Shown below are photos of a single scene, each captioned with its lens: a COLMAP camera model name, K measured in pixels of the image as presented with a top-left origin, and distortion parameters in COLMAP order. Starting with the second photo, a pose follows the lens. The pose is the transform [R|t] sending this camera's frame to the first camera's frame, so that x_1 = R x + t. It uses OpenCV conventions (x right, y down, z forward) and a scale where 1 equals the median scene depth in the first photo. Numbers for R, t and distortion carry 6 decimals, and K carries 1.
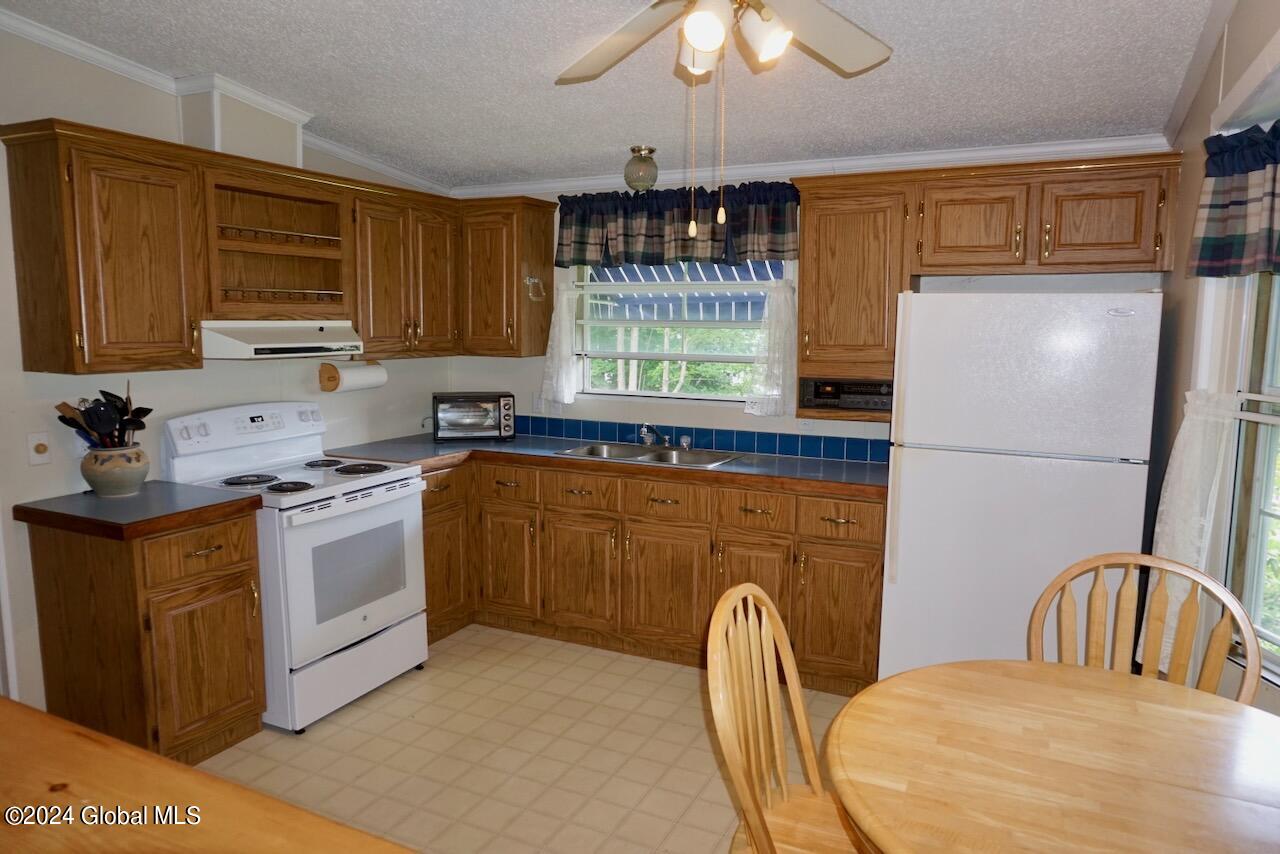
lens RADIAL K [[850.9, 0, 638.9], [0, 850.9, 429.4], [0, 0, 1]] dist [-0.055578, 0.042136]
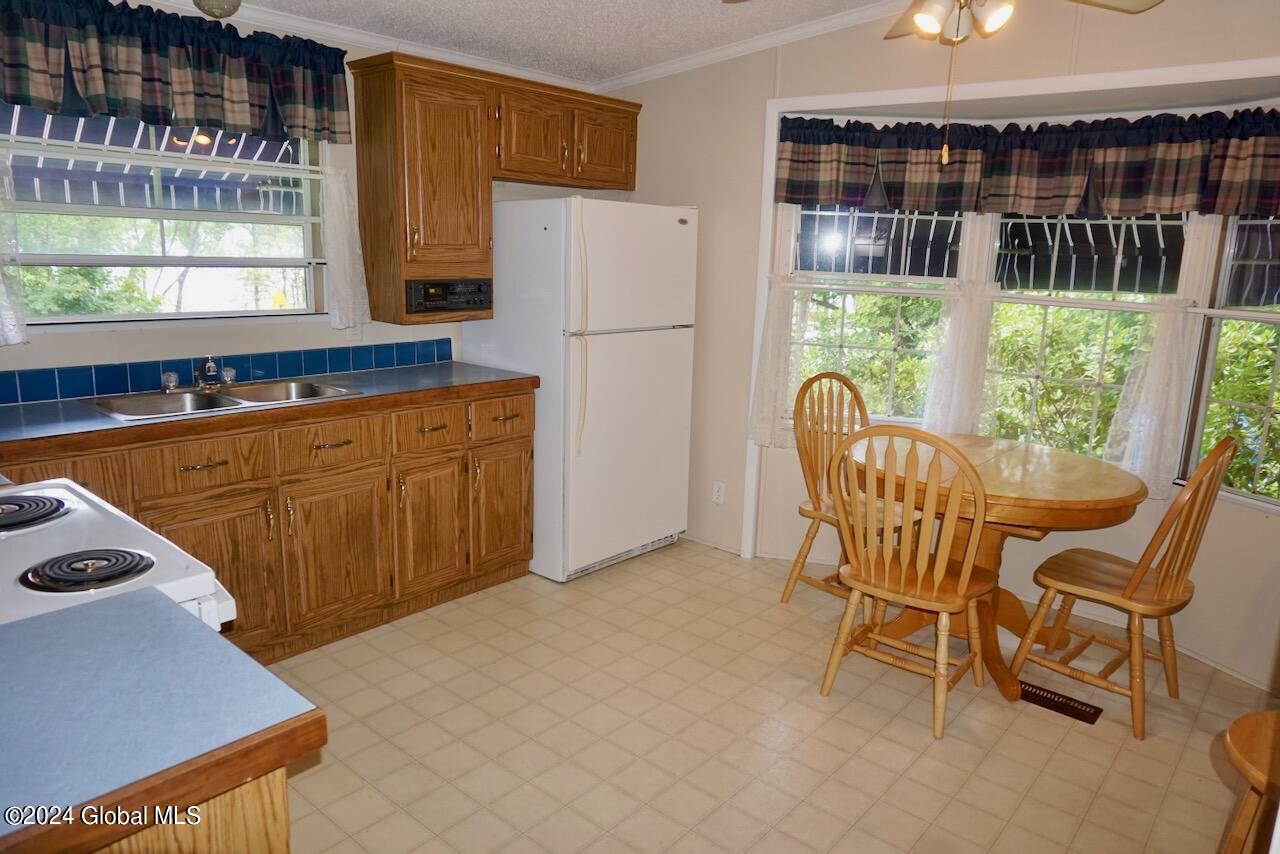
lens RADIAL K [[850.9, 0, 638.9], [0, 850.9, 429.4], [0, 0, 1]] dist [-0.055578, 0.042136]
pose [[0.253981, -0.201217, 0.946047, -0.659657], [0.089485, 0.978814, 0.184162, -0.050539], [-0.963061, 0.037883, 0.266606, 0.534326]]
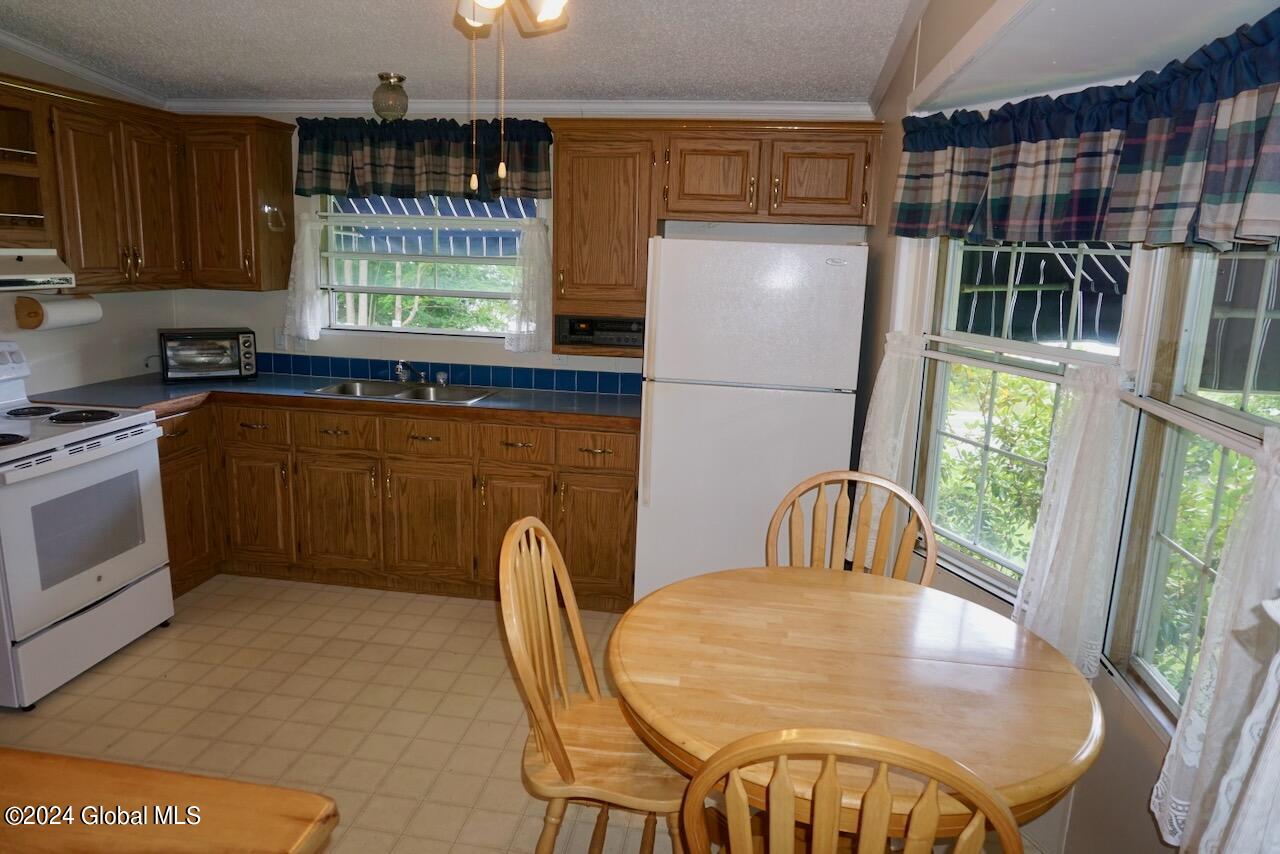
lens RADIAL K [[850.9, 0, 638.9], [0, 850.9, 429.4], [0, 0, 1]] dist [-0.055578, 0.042136]
pose [[0.953176, -0.036201, 0.300242, -0.030728], [0.010385, 0.996142, 0.087139, -0.011377], [-0.302238, -0.079941, 0.949875, -0.030323]]
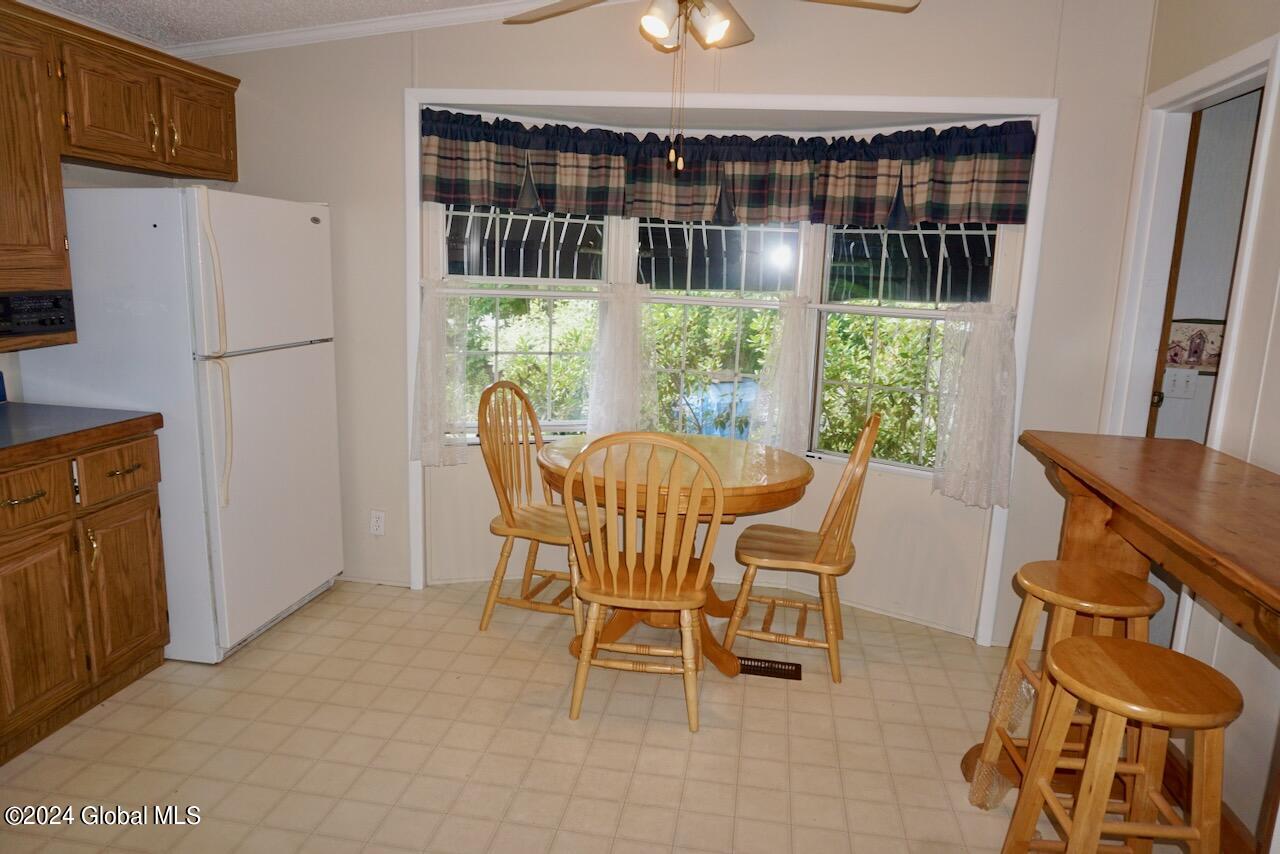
lens RADIAL K [[850.9, 0, 638.9], [0, 850.9, 429.4], [0, 0, 1]] dist [-0.055578, 0.042136]
pose [[-0.290994, -0.198866, 0.935828, -0.592290], [0.079252, 0.969786, 0.230726, -0.068010], [-0.953437, 0.141306, -0.266441, 0.698676]]
